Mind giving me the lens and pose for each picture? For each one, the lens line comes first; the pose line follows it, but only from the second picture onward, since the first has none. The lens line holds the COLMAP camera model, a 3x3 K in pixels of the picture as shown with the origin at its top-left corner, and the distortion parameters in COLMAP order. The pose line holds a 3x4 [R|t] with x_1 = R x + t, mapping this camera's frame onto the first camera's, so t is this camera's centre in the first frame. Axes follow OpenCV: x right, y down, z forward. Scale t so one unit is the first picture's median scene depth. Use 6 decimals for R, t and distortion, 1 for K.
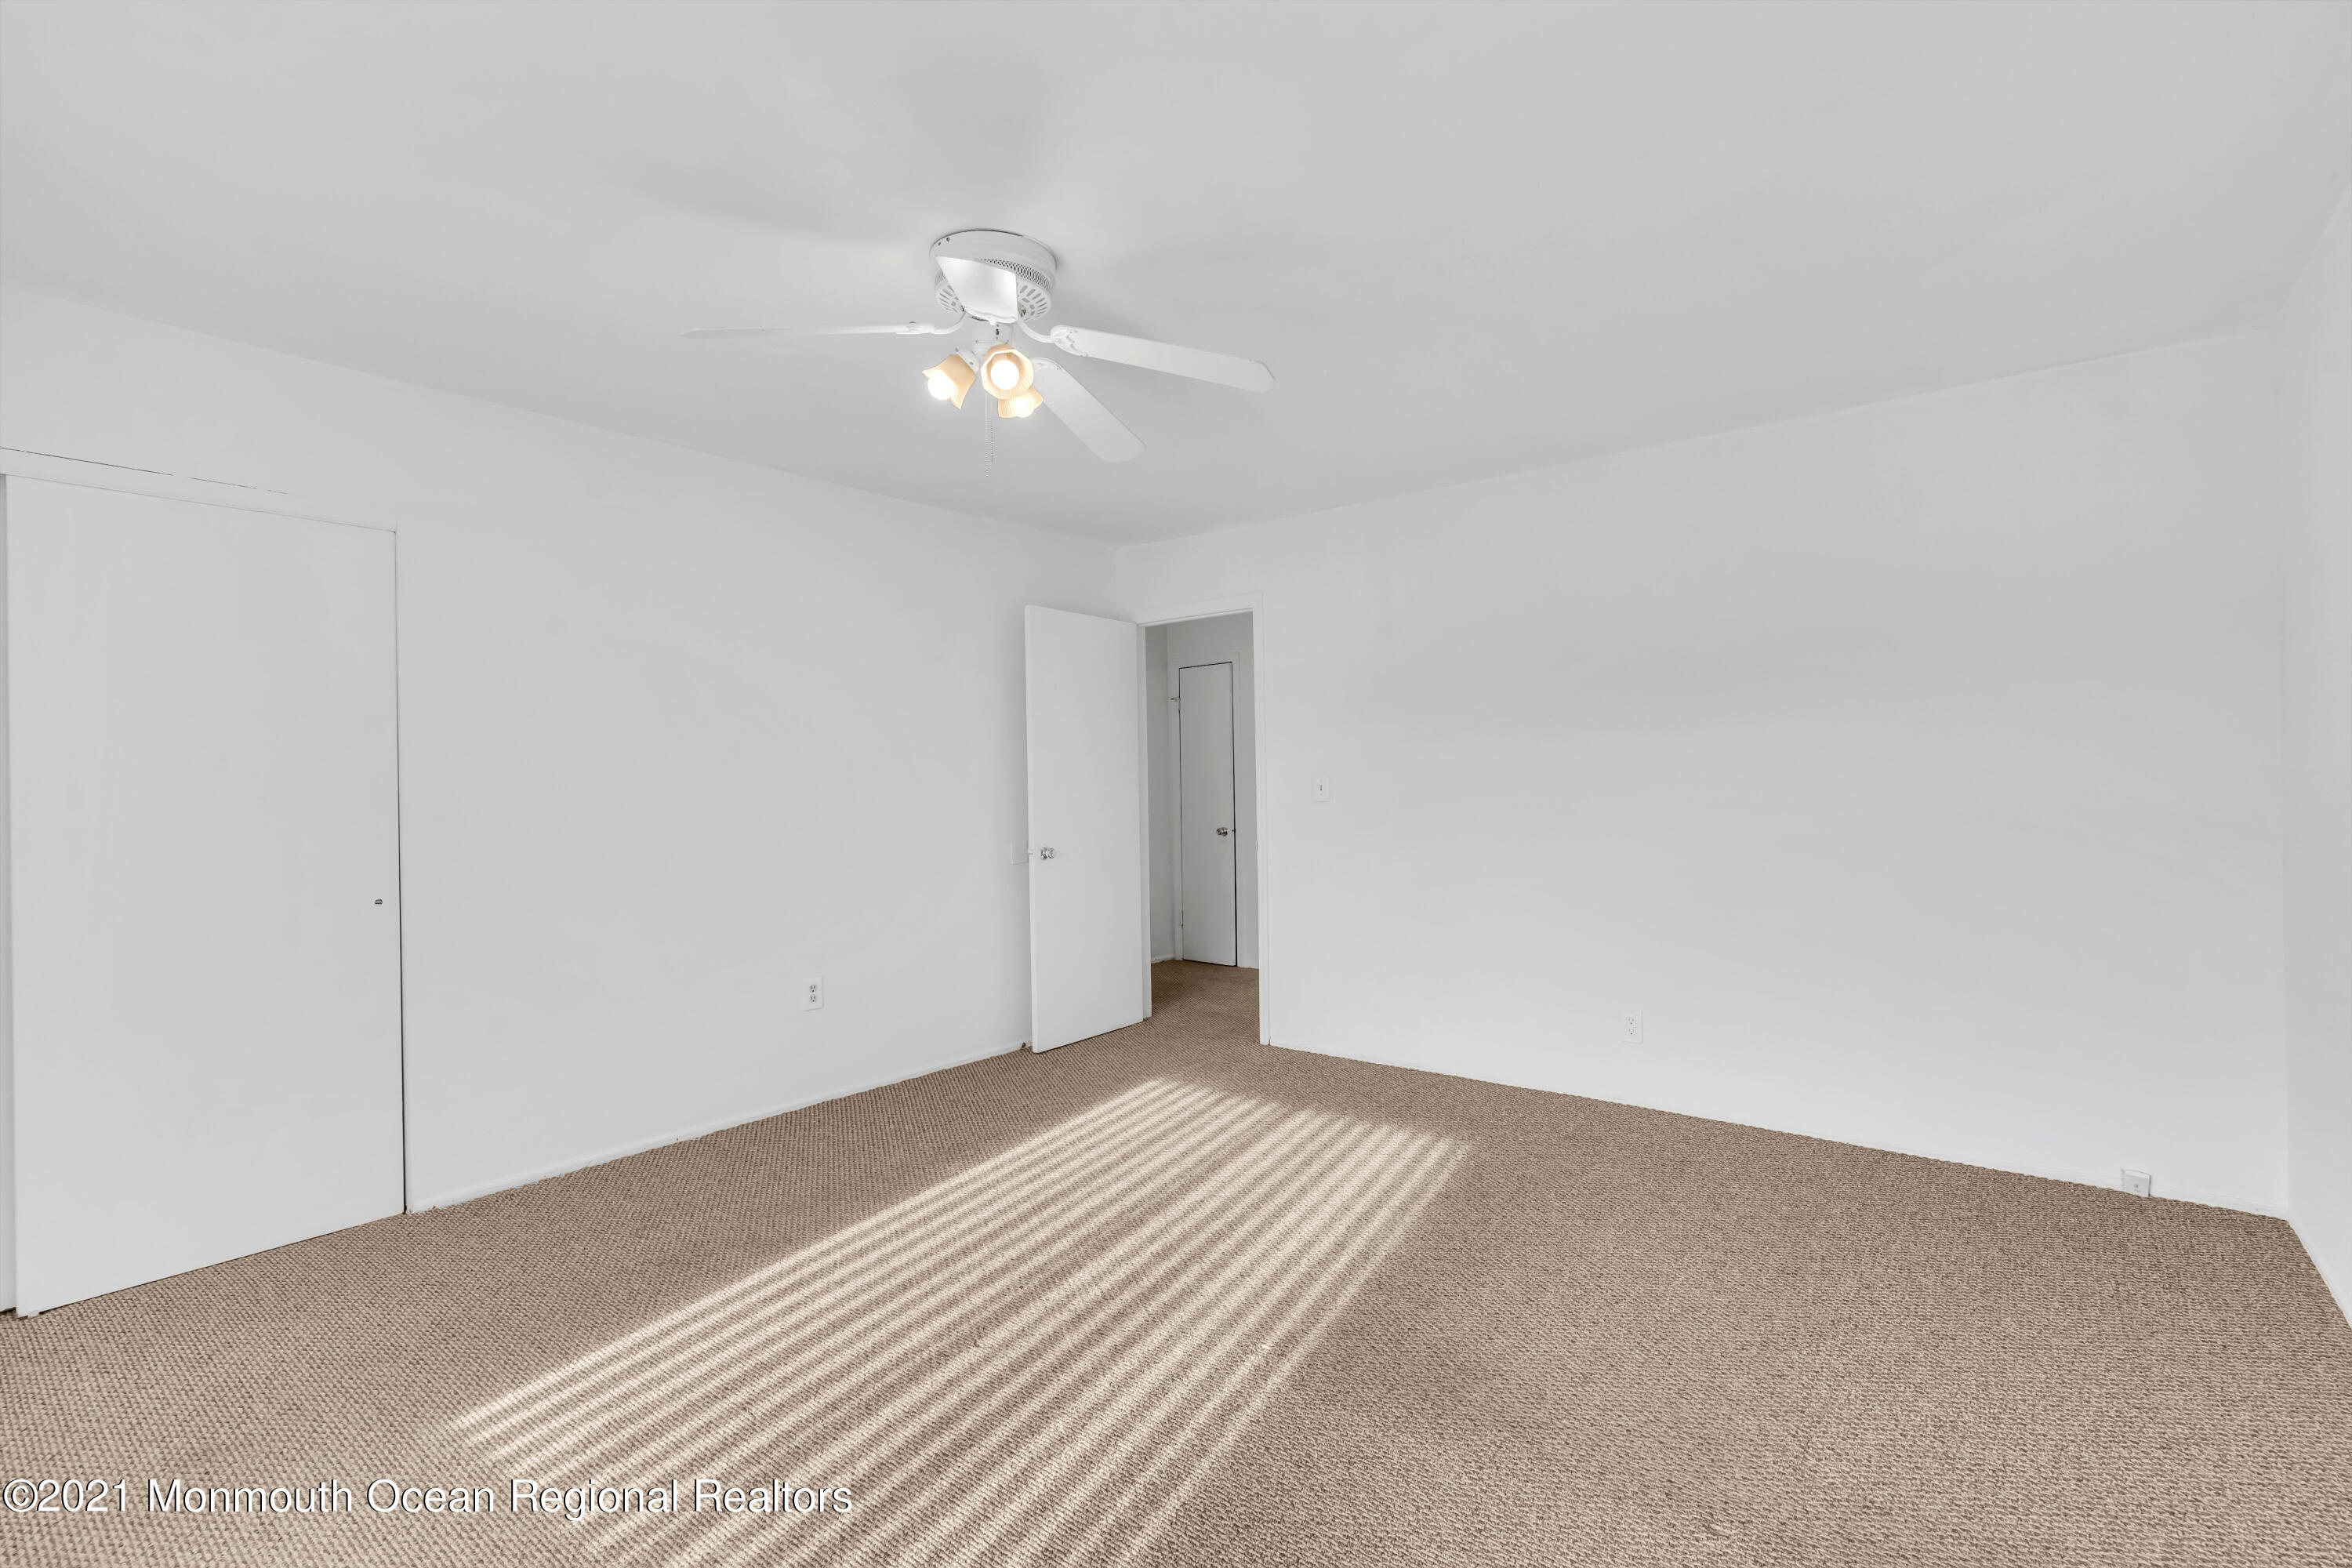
lens RADIAL K [[1064.1, 0, 1189.3], [0, 1064.1, 786.9], [0, 0, 1]] dist [-0.007211, 0.001053]
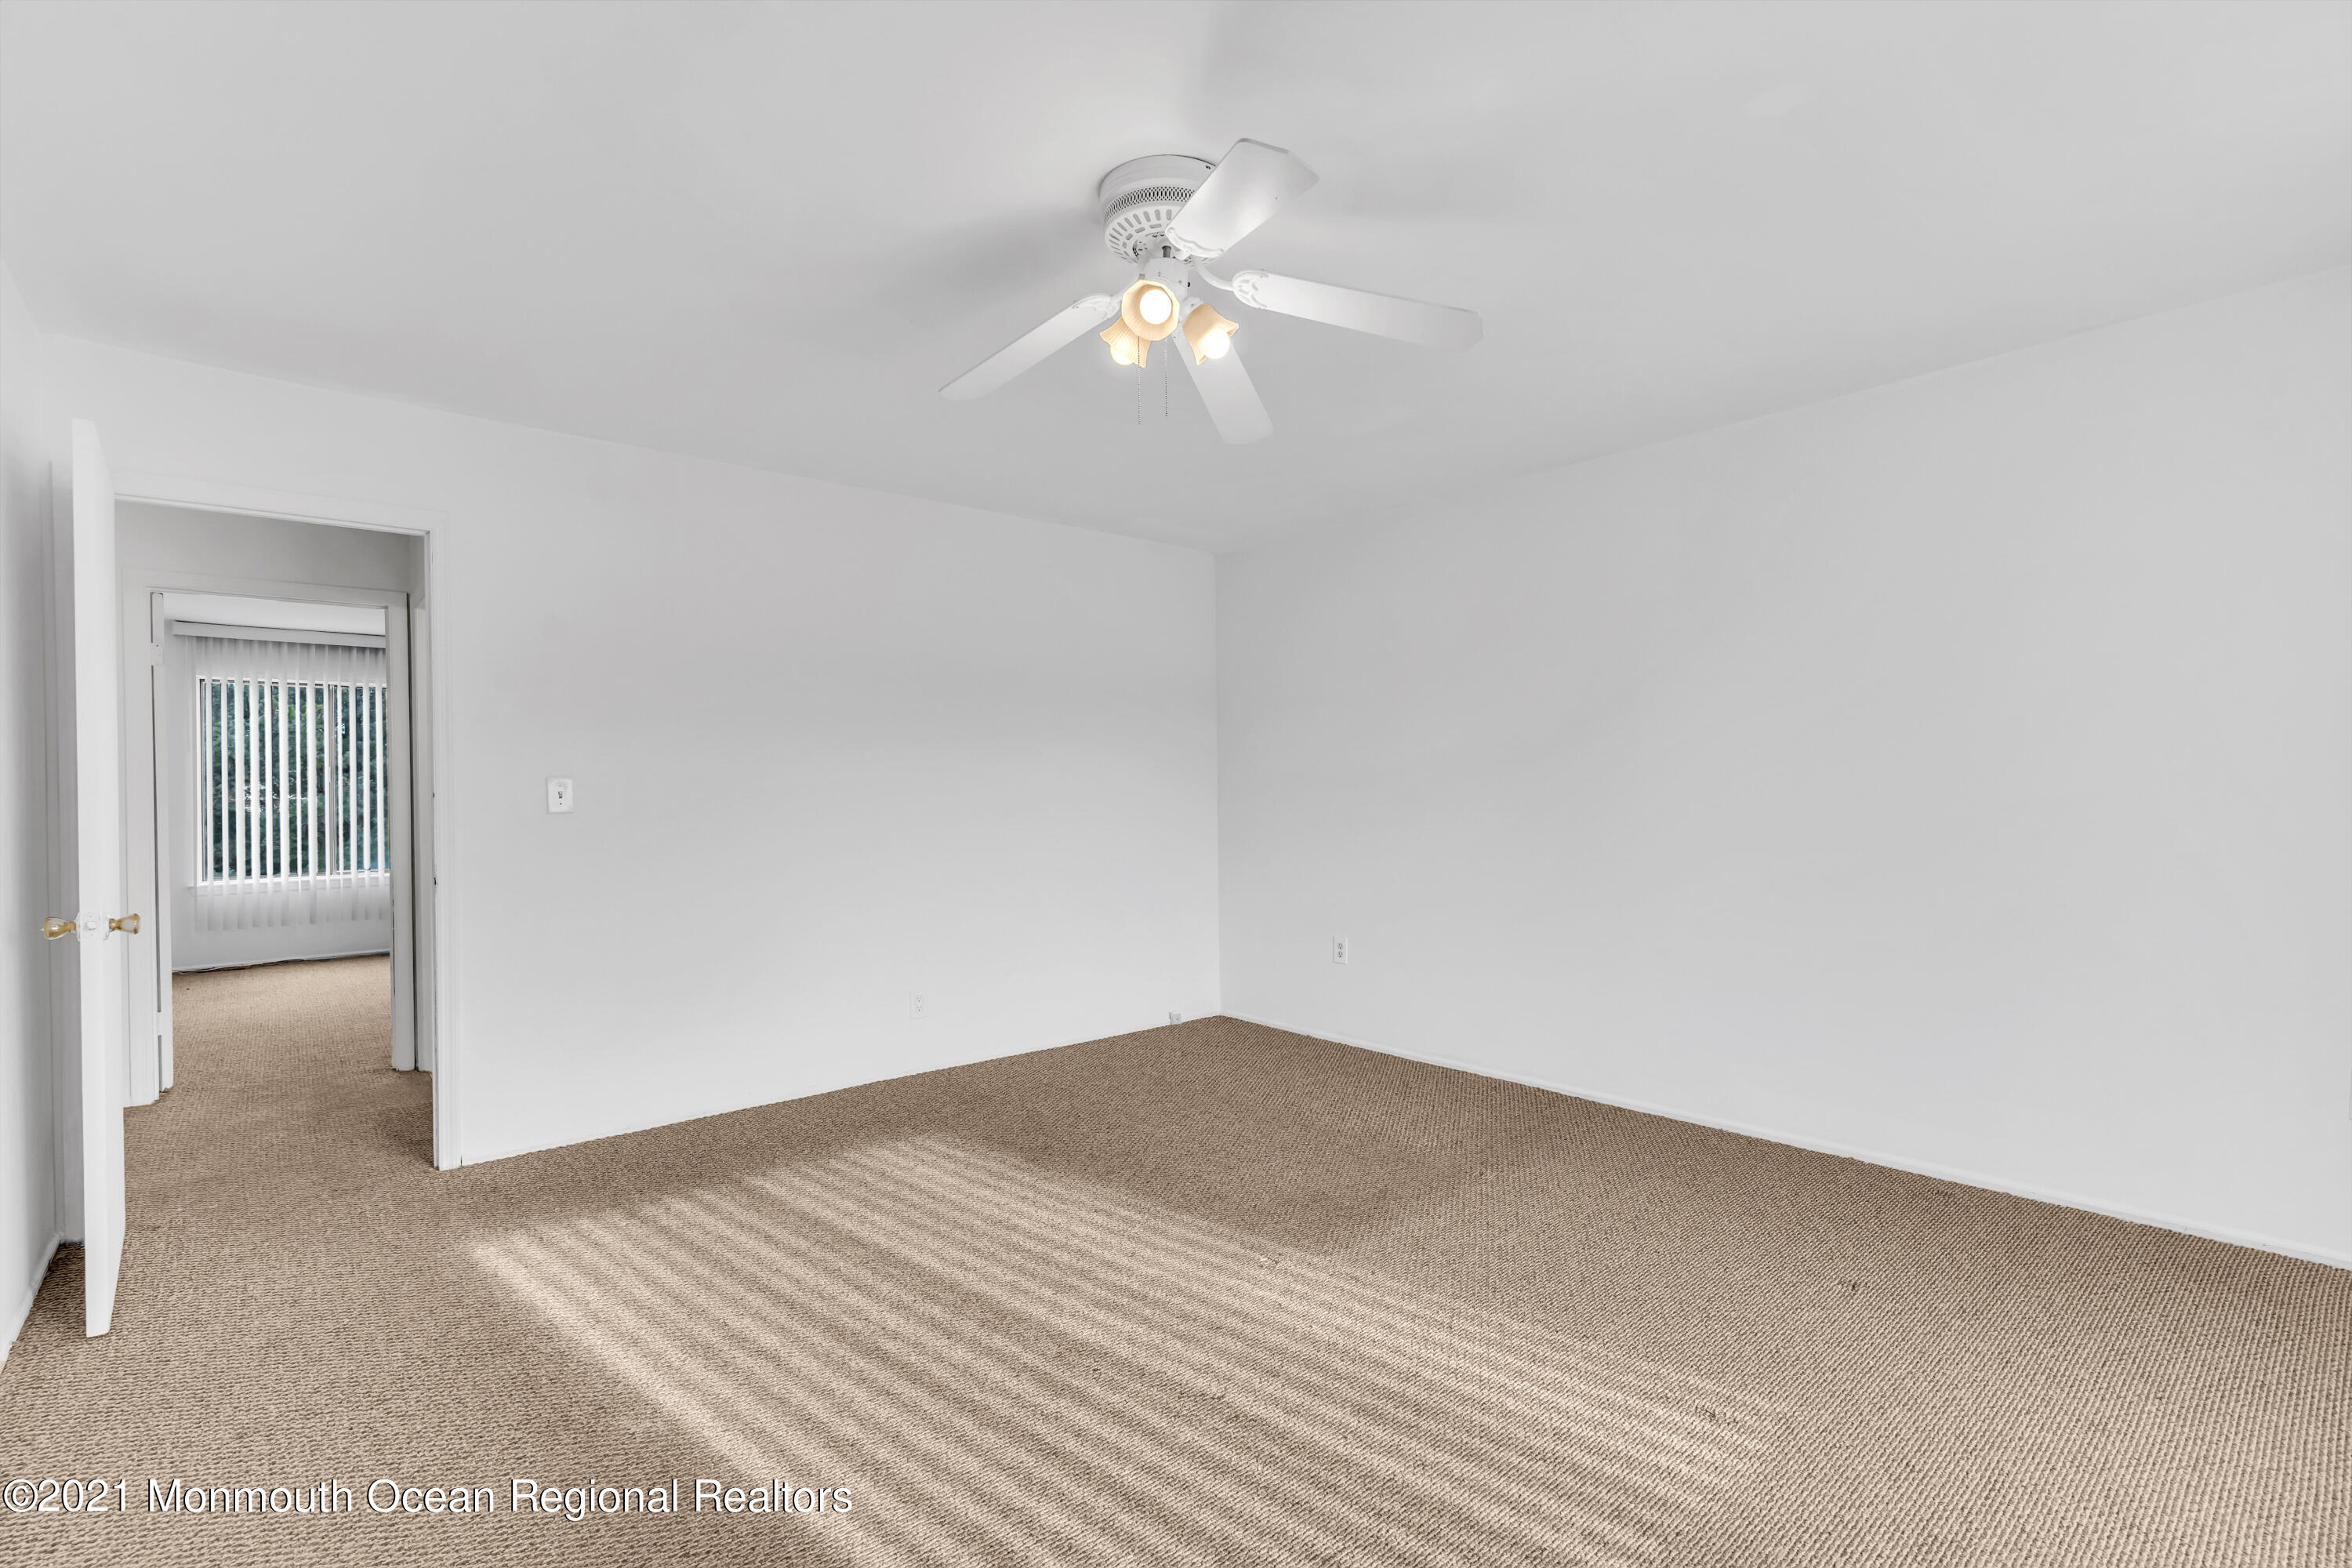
lens RADIAL K [[1064.1, 0, 1189.3], [0, 1064.1, 786.9], [0, 0, 1]] dist [-0.007211, 0.001053]
pose [[0.182478, 0.008358, 0.983174, -0.910190], [0.009377, 0.999904, -0.010240, 0.012318], [-0.983165, 0.011088, 0.182383, 0.708090]]
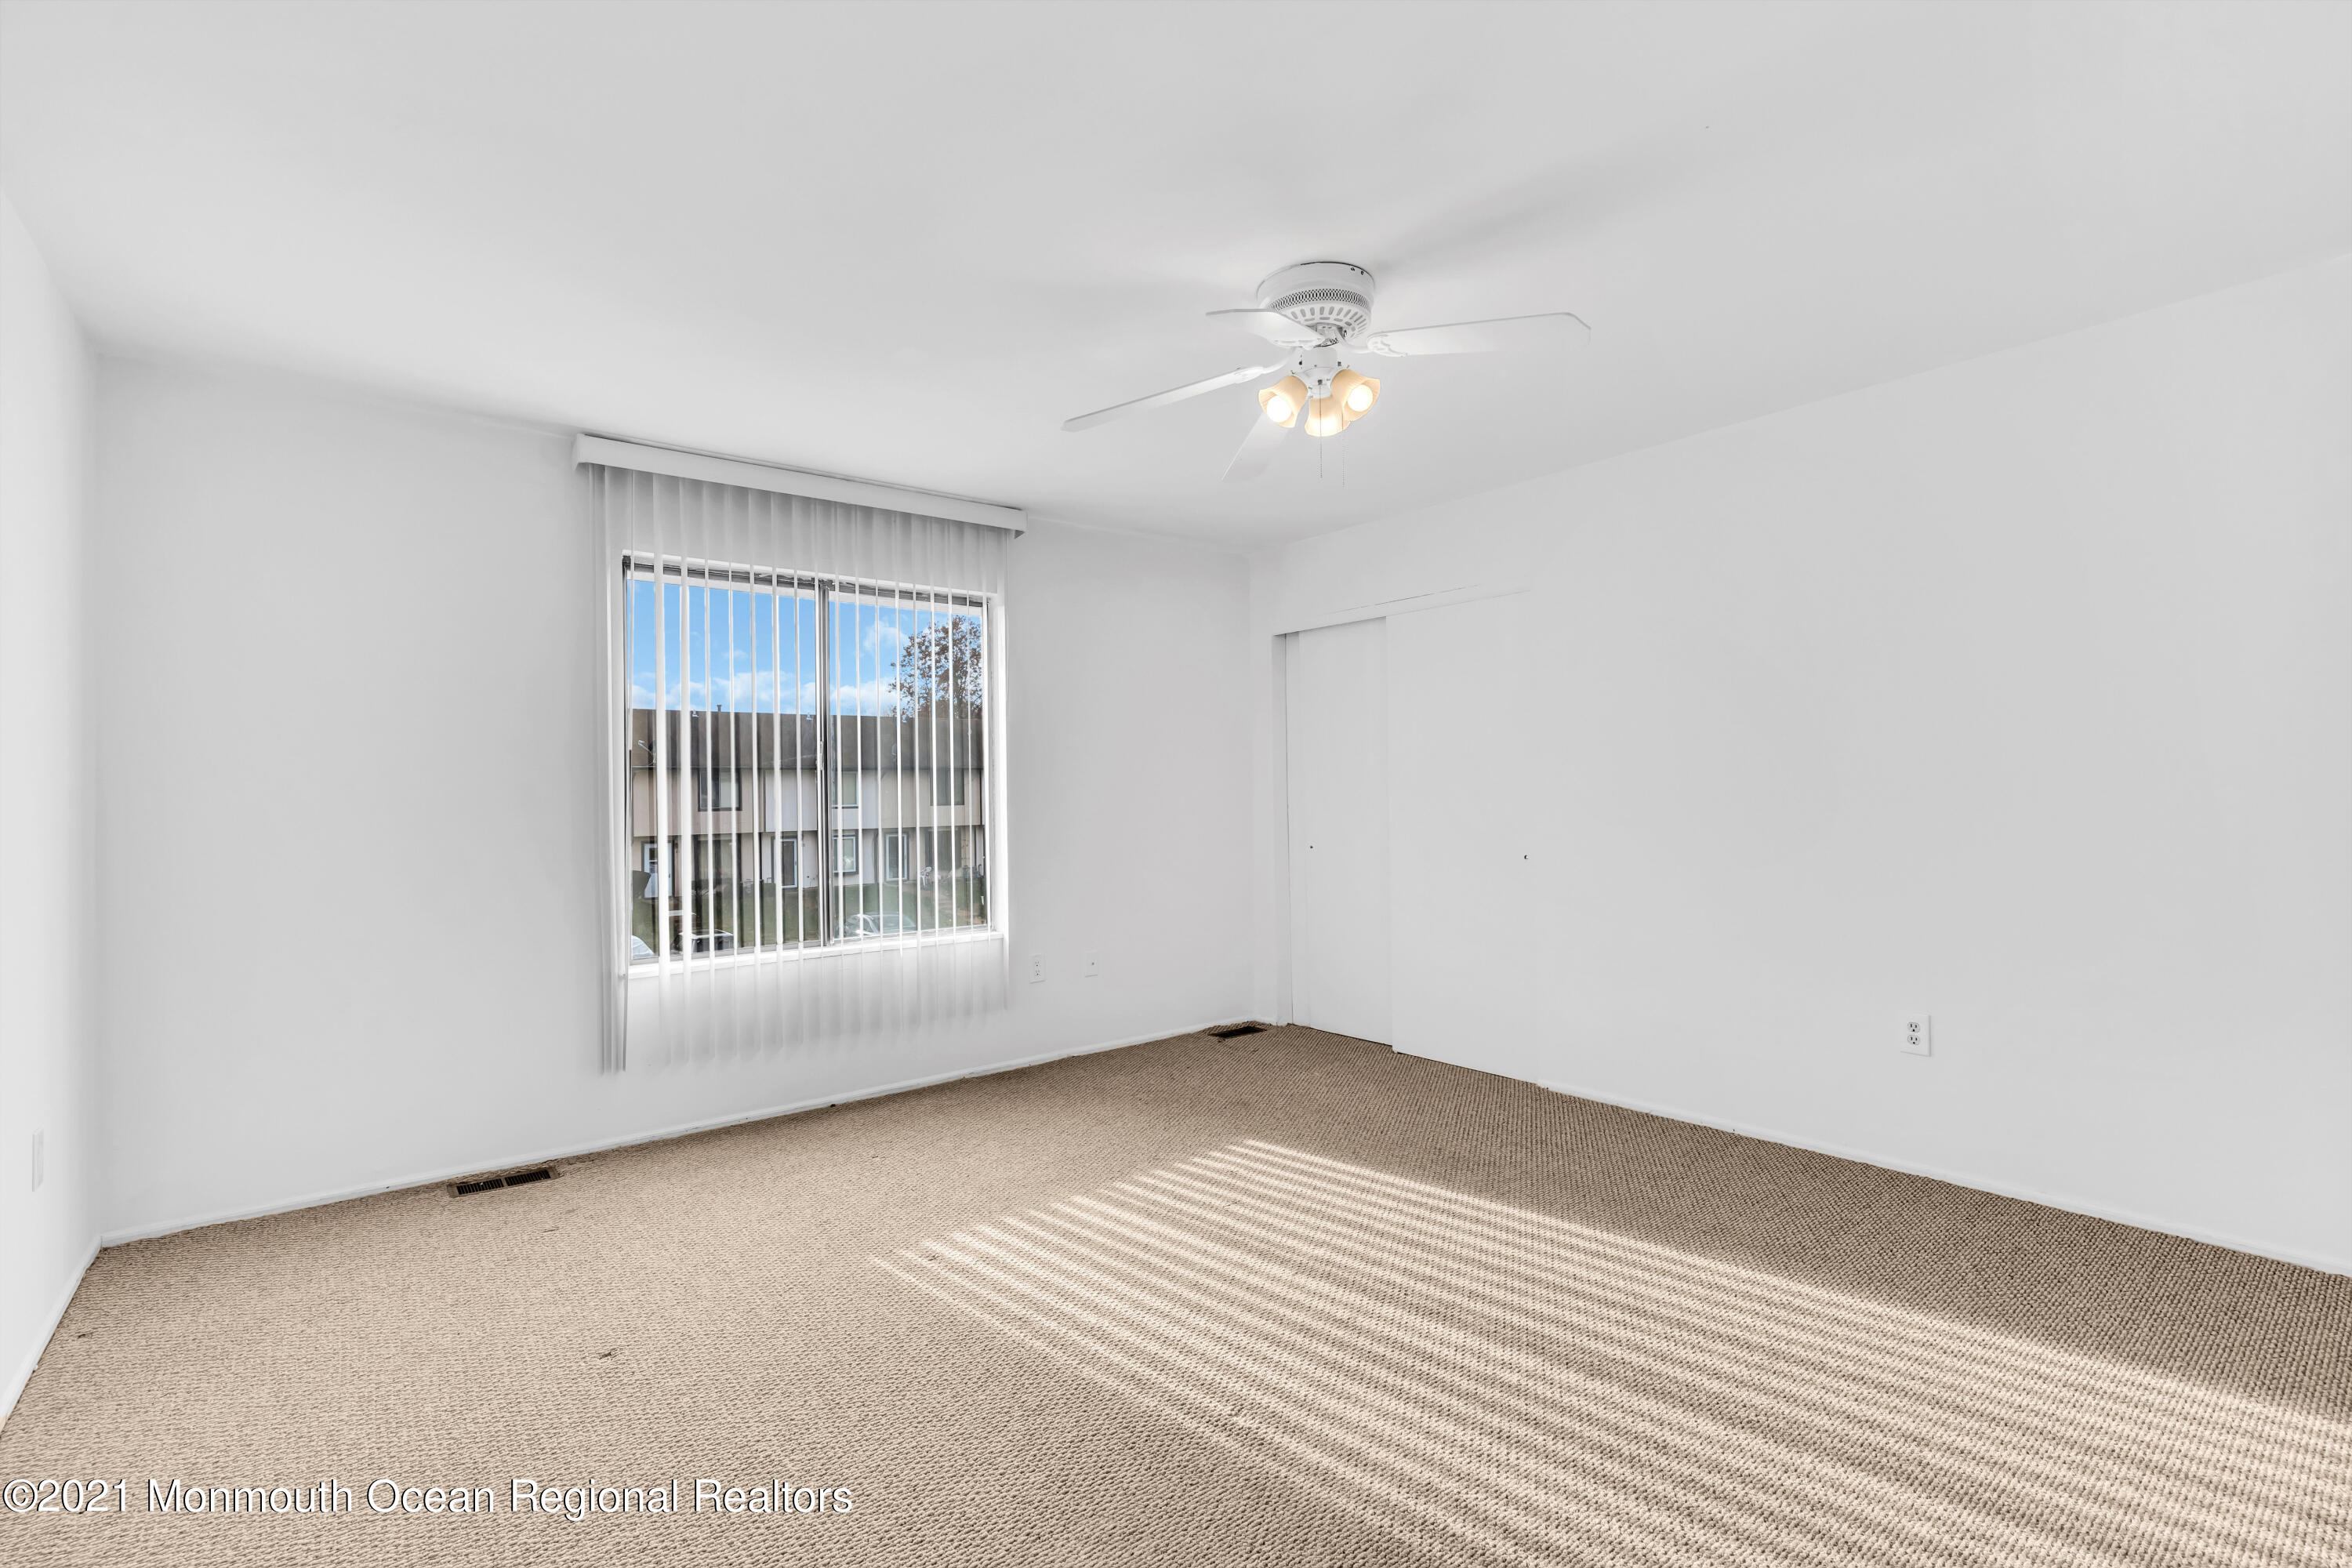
lens RADIAL K [[1064.1, 0, 1189.3], [0, 1064.1, 786.9], [0, 0, 1]] dist [-0.007211, 0.001053]
pose [[-0.223364, 0.013180, -0.974646, 0.767203], [0.016686, 0.999814, 0.009696, -0.006770], [0.974592, -0.014097, -0.223542, 0.951197]]
